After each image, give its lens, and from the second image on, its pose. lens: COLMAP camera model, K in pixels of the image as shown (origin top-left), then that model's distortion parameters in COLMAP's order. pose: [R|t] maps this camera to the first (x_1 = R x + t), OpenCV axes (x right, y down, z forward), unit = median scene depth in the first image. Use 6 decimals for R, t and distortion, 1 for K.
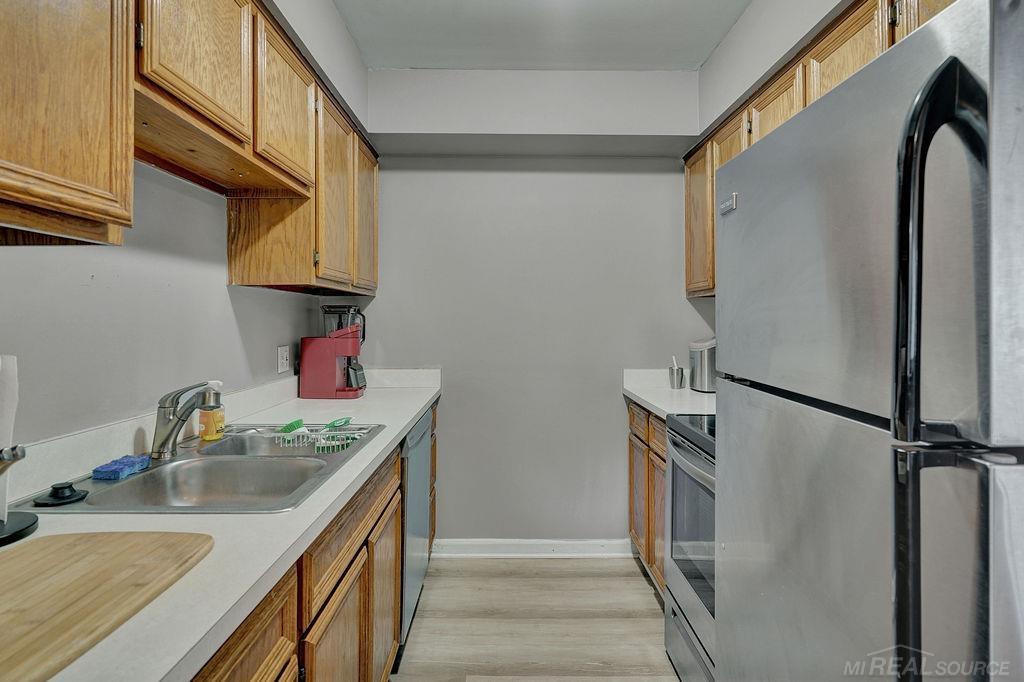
lens RADIAL K [[522.2, 0, 510.1], [0, 522.2, 308.5], [0, 0, 1]] dist [0.002052, 0.000622]
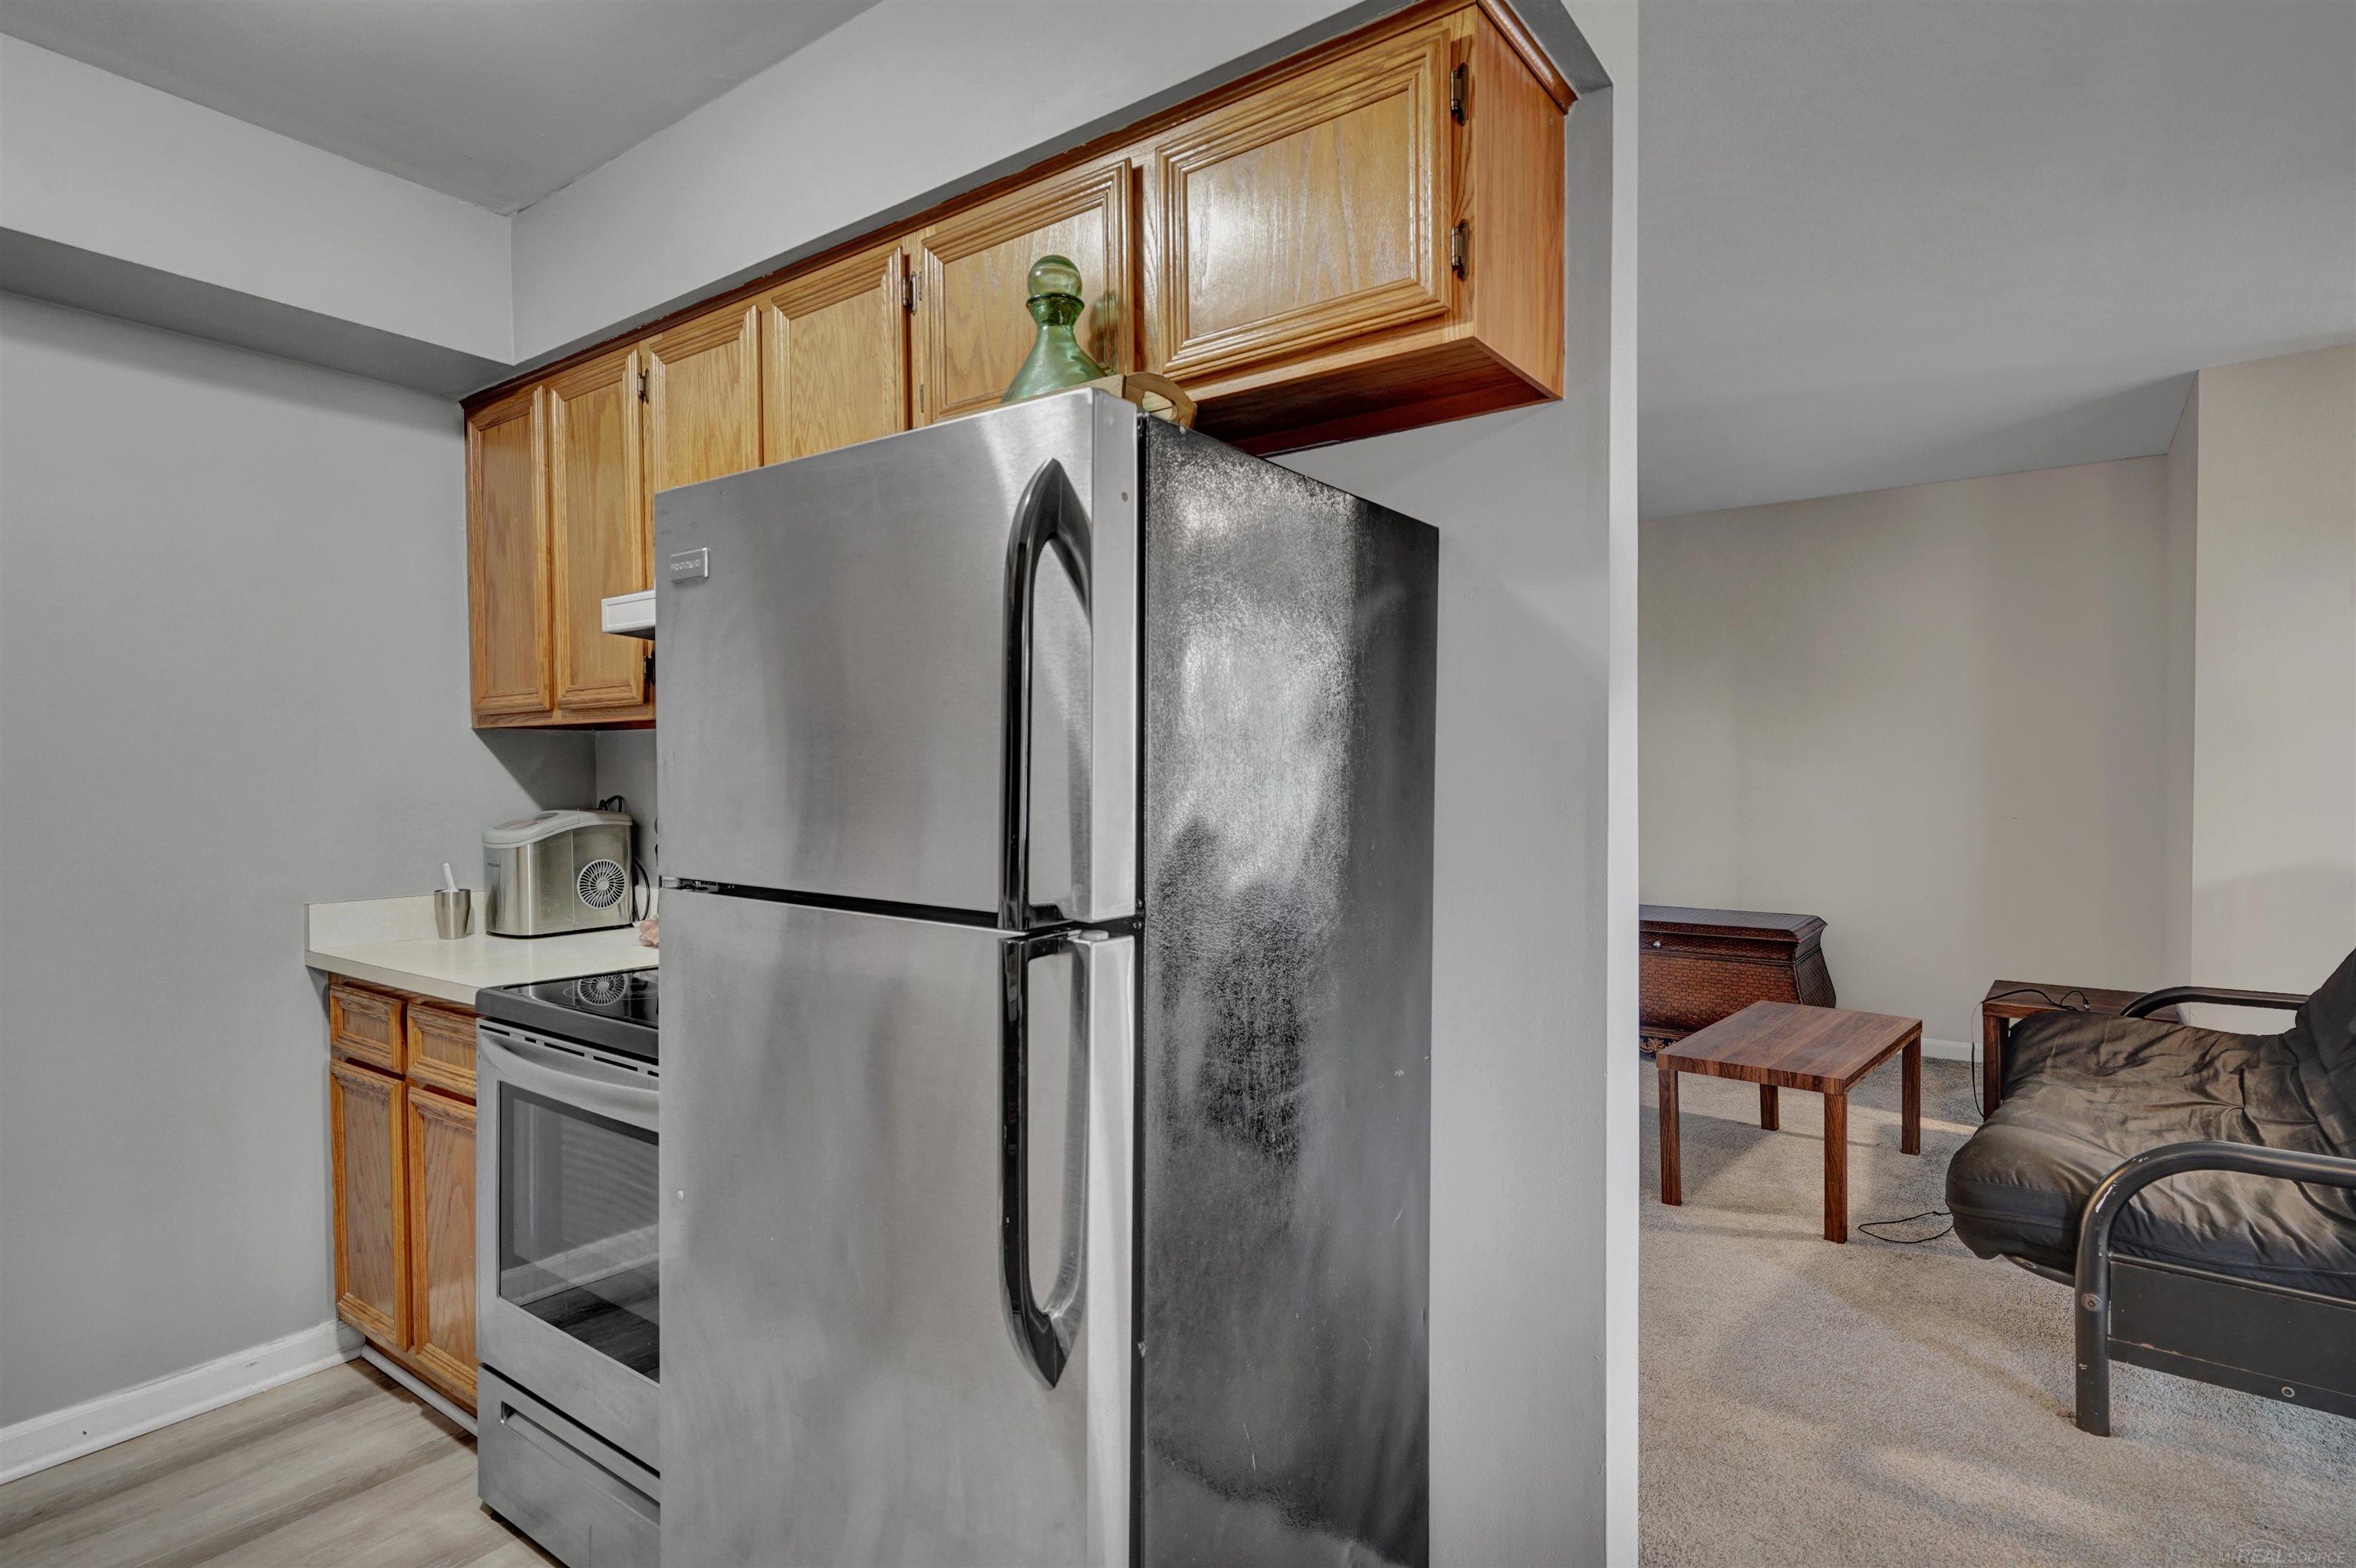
lens RADIAL K [[1201.2, 0, 1170.4], [0, 1201.2, 790.7], [0, 0, 1]] dist [0.002052, 0.000622]
pose [[0.590753, -0.018696, 0.806636, -0.186367], [-0.010246, 0.999477, 0.030669, -0.007201], [-0.806788, -0.026382, 0.590252, -0.089511]]
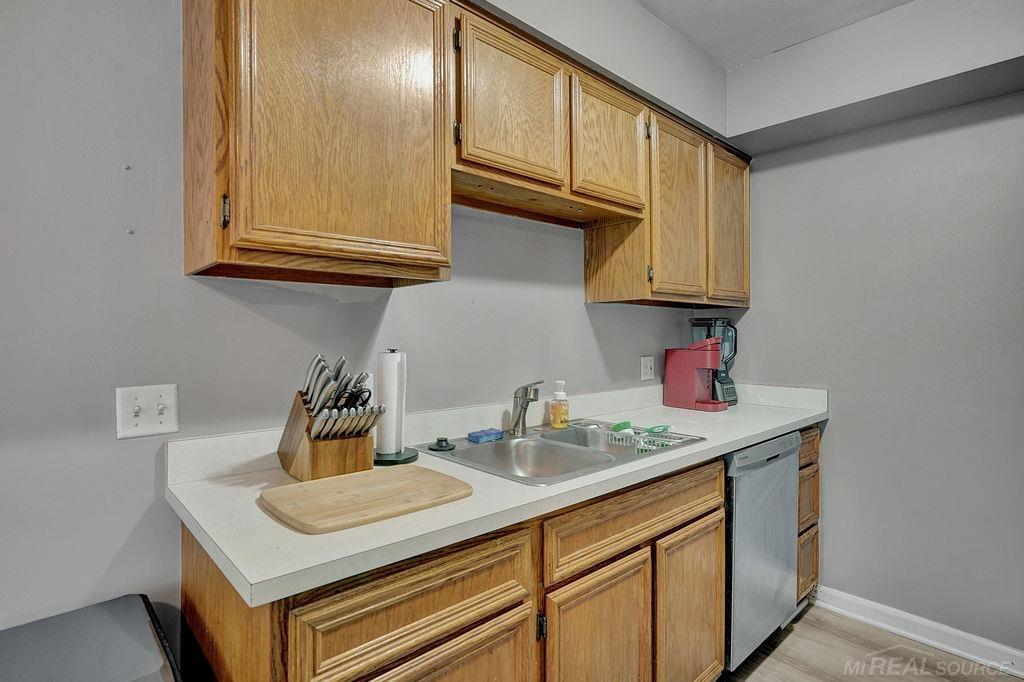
lens RADIAL K [[522.2, 0, 514.8], [0, 522.2, 333.9], [0, 0, 1]] dist [0.002052, 0.000622]
pose [[0.673930, 0.001590, -0.738794, 0.244818], [0.014875, 0.999766, 0.015721, 0.004926], [0.738645, -0.021585, 0.673748, 0.076432]]
